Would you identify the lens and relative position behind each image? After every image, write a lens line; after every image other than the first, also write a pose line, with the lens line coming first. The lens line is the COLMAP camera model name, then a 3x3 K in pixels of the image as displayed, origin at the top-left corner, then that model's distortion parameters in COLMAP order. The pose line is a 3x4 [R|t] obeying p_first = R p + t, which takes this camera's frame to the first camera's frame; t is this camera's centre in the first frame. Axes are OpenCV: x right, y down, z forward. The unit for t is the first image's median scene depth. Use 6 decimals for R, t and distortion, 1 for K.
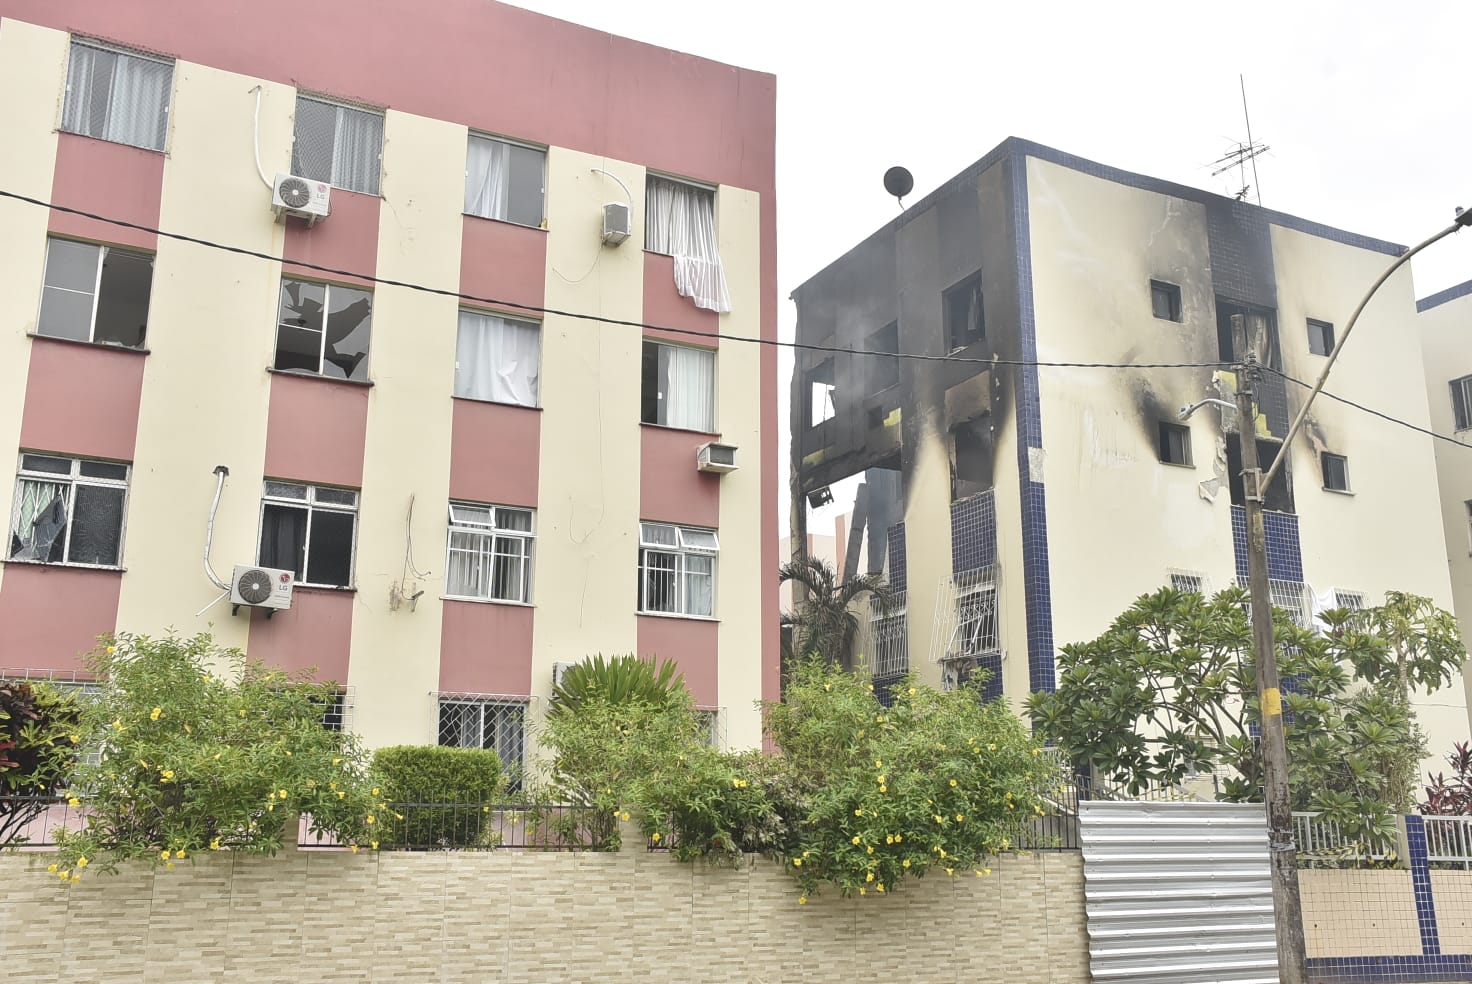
lens RADIAL K [[1422.2, 0, 736.0], [0, 1422.2, 492.0], [0, 0, 1]] dist [-0.024558, 0.023798]
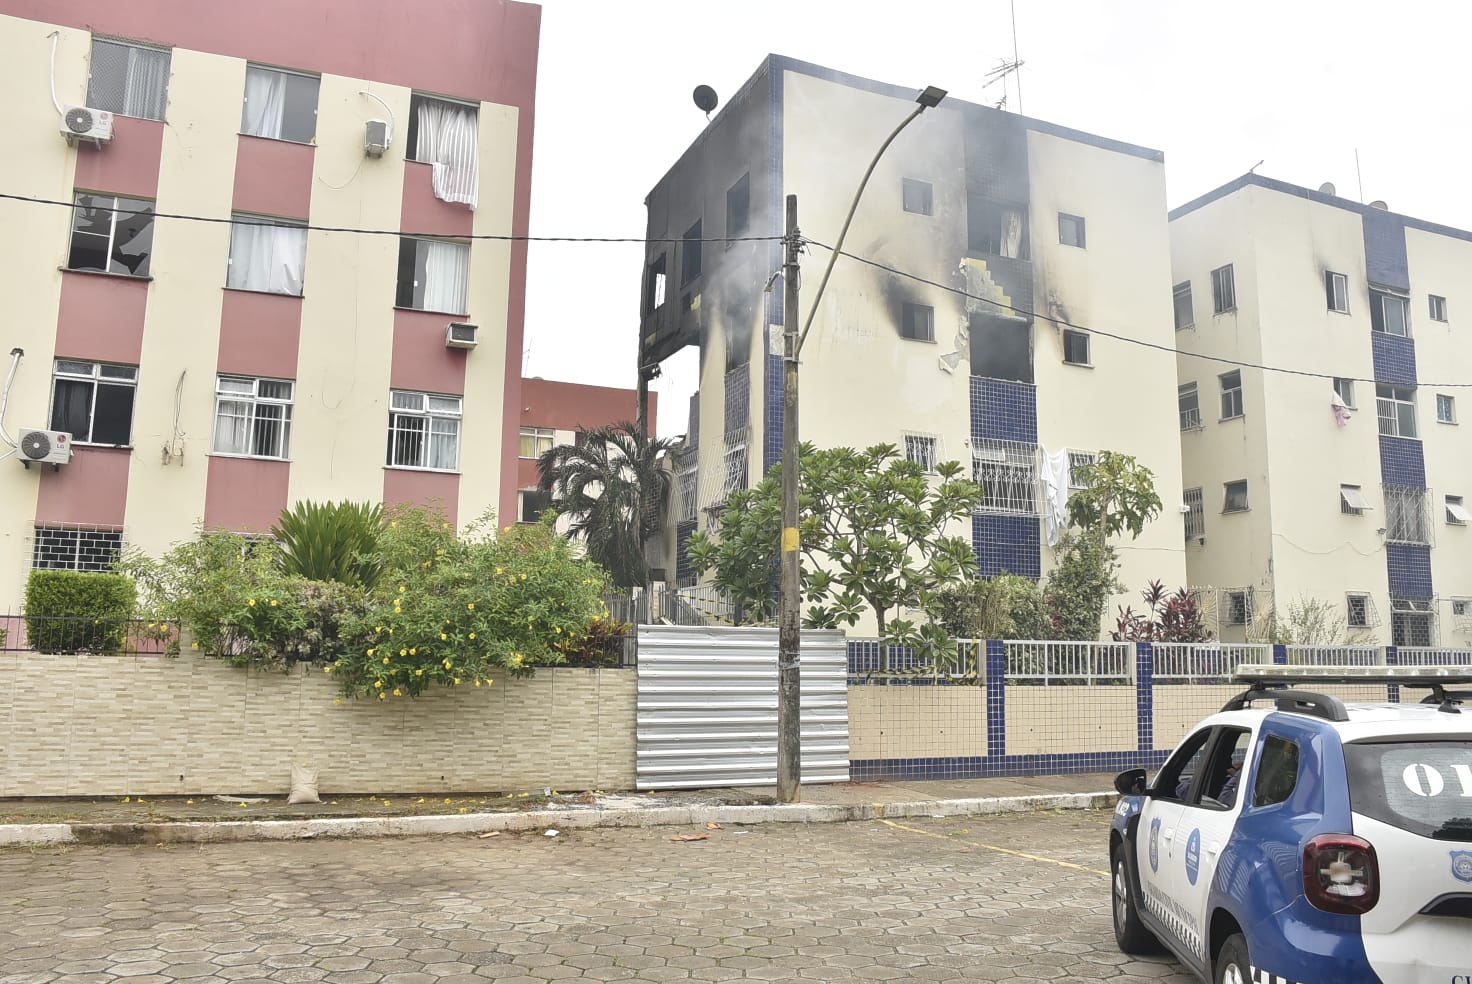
lens RADIAL K [[1165.7, 0, 730.4], [0, 1165.7, 503.7], [0, 0, 1]] dist [-0.150465, 0.117115]
pose [[0.997396, 0.000672, -0.072113, 0.295396], [0.006942, 0.994419, 0.105279, 0.016472], [0.071781, -0.105505, 0.991825, 0.062160]]
